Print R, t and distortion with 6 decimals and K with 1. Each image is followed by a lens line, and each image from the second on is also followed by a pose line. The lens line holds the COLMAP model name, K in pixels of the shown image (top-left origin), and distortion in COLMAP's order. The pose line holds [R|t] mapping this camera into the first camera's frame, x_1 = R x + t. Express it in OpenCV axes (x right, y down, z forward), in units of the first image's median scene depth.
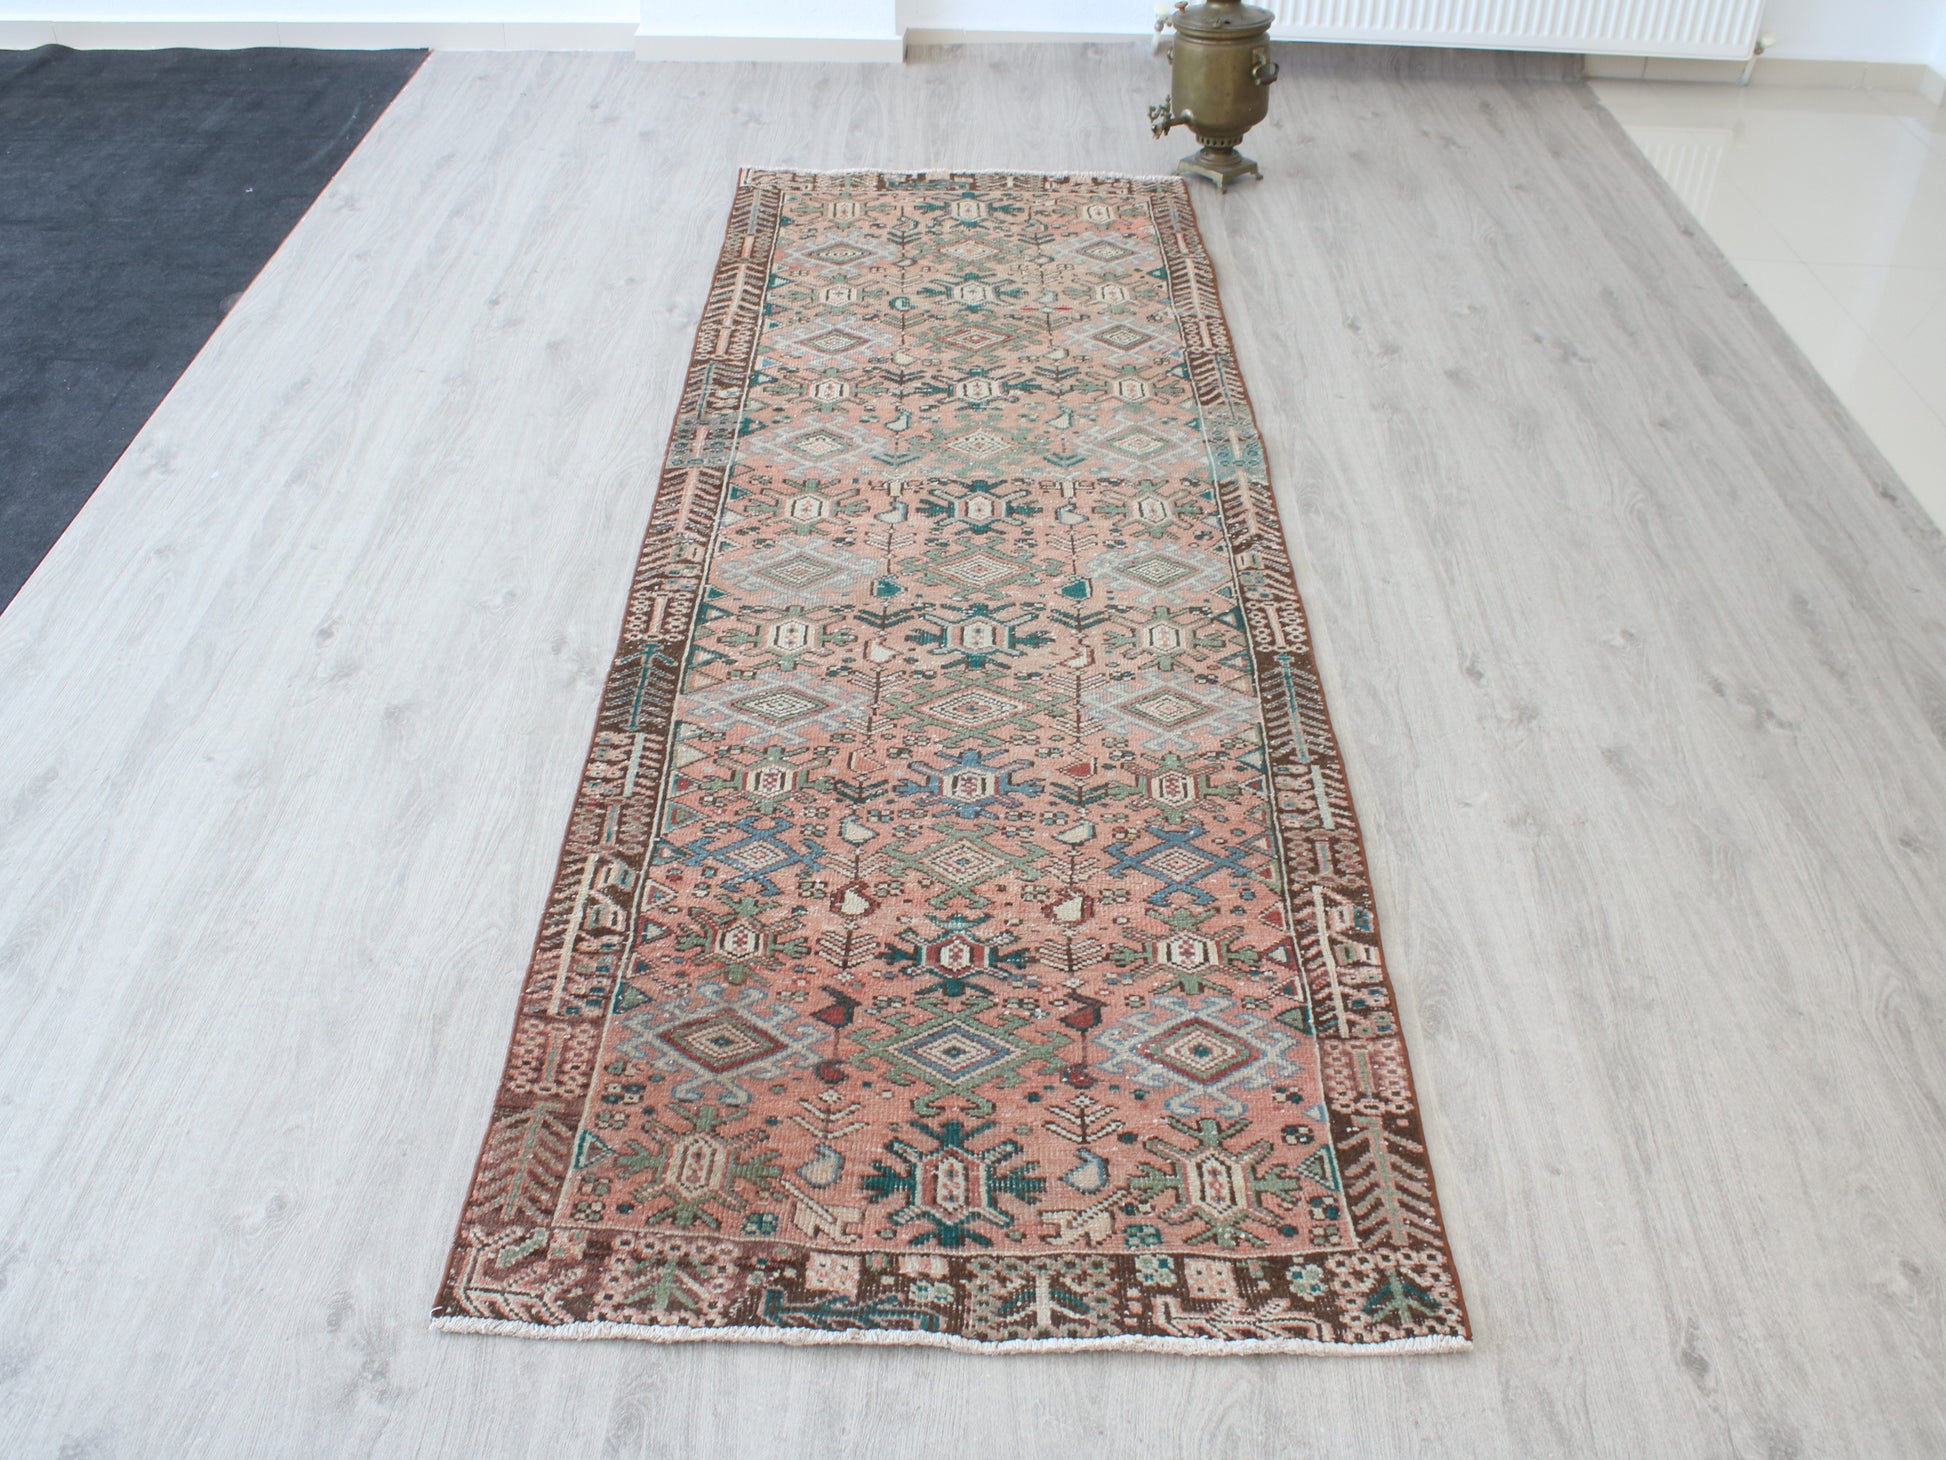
lens RADIAL K [[1890.5, 0, 979.0], [0, 1890.5, 717.0], [0, 0, 1]] dist [-0.166829, 0.150483]
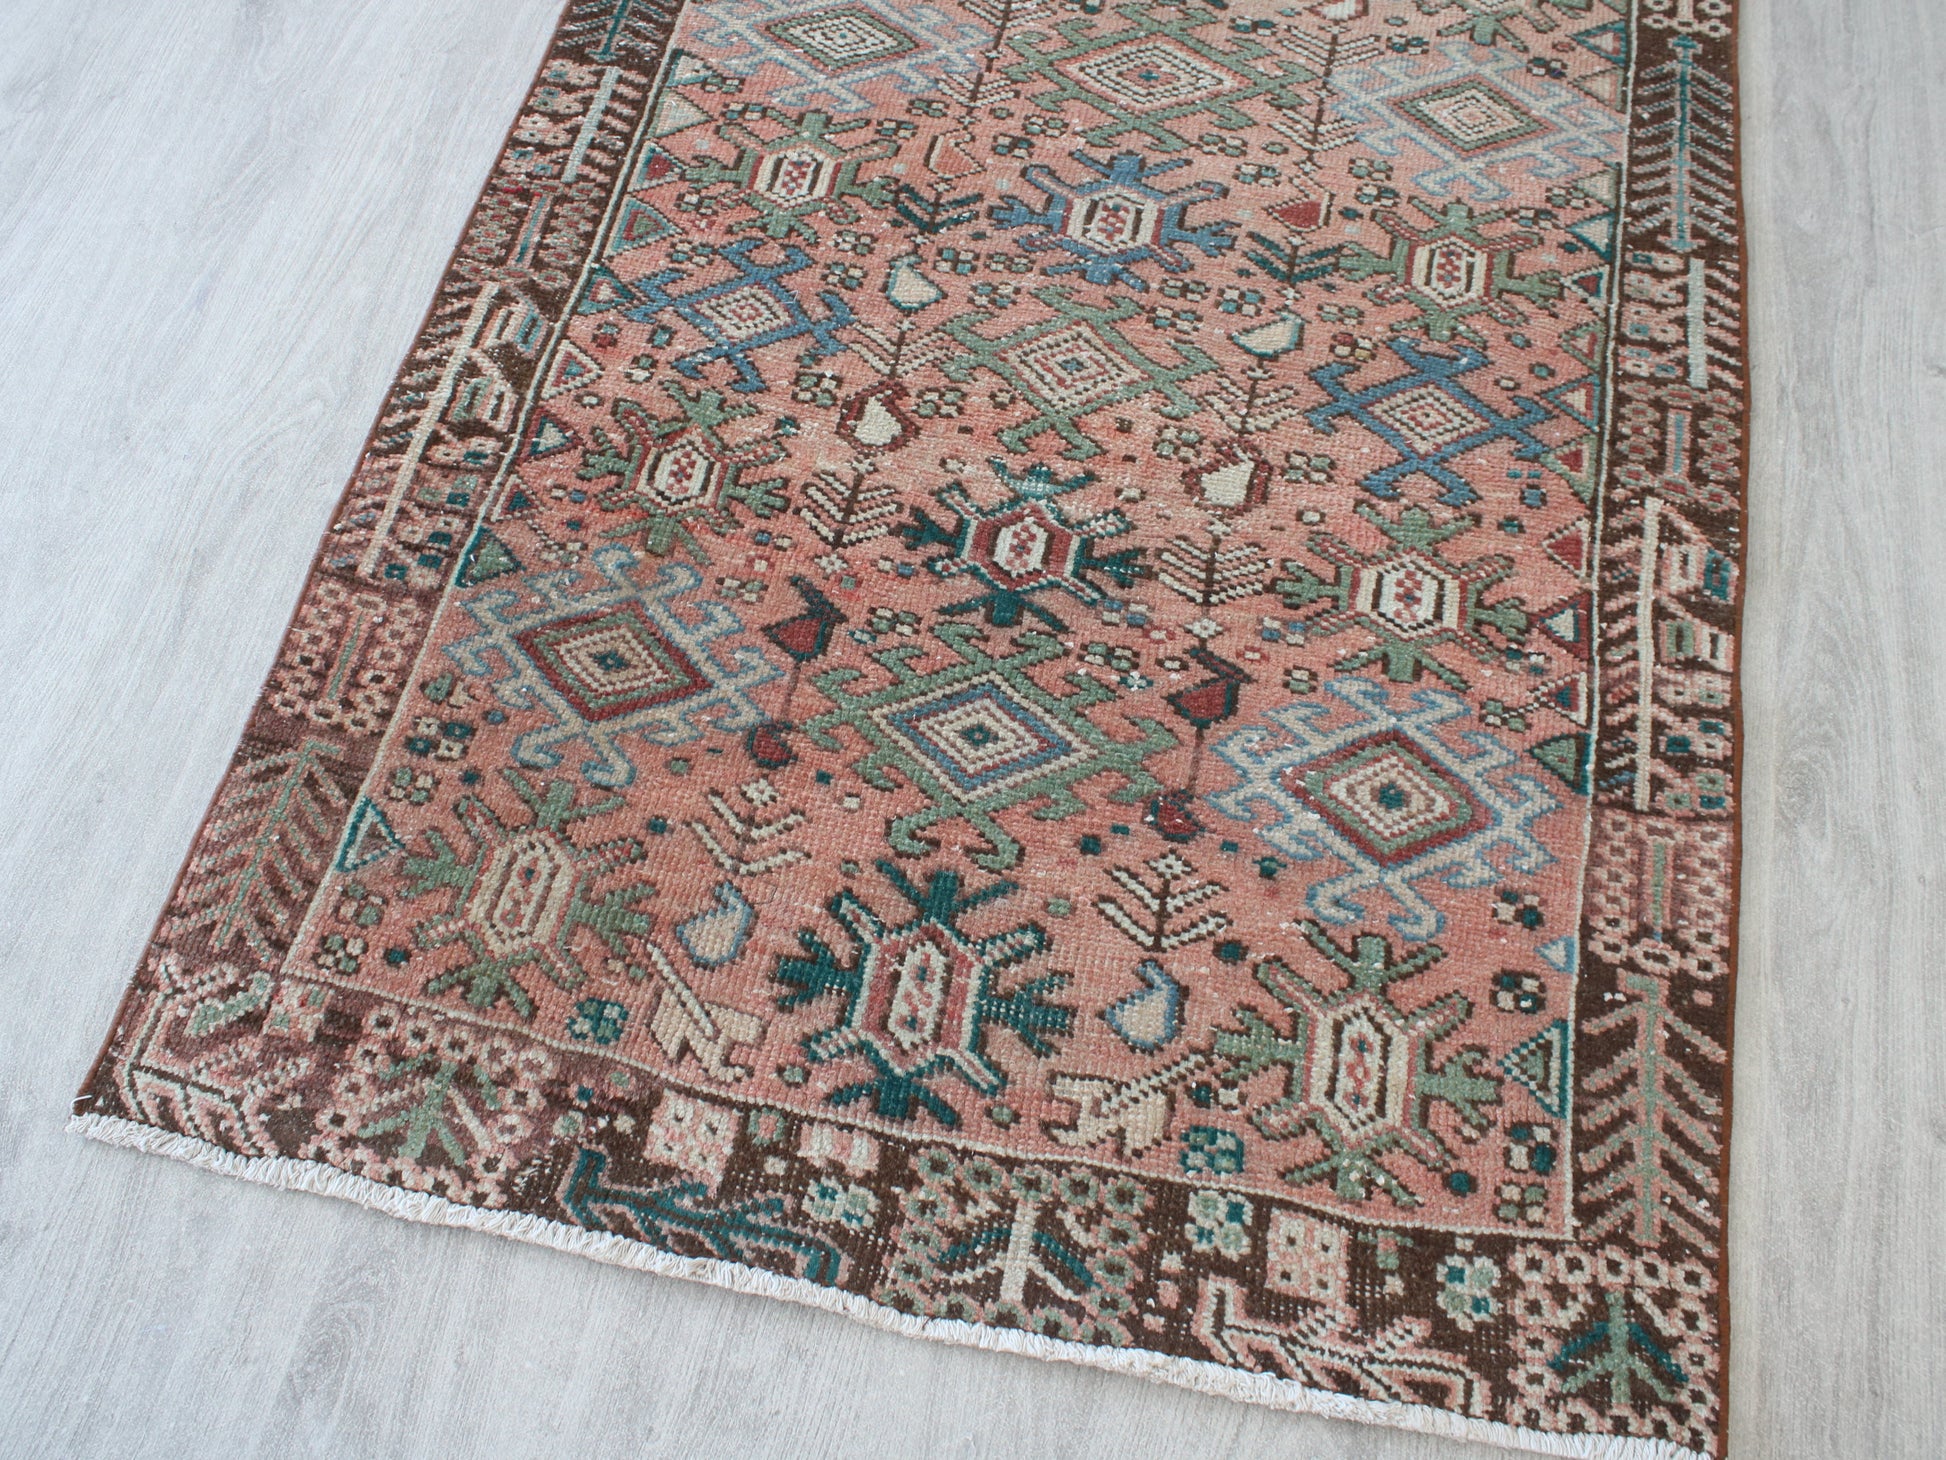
lens RADIAL K [[1867.7, 0, 971.3], [0, 1867.7, 725.3], [0, 0, 1]] dist [-0.164975, 0.153267]
pose [[0.979839, 0.157612, -0.122779, 0.052400], [-0.090707, 0.898494, 0.429512, -0.074154], [0.178013, -0.409715, 0.894676, 0.427461]]
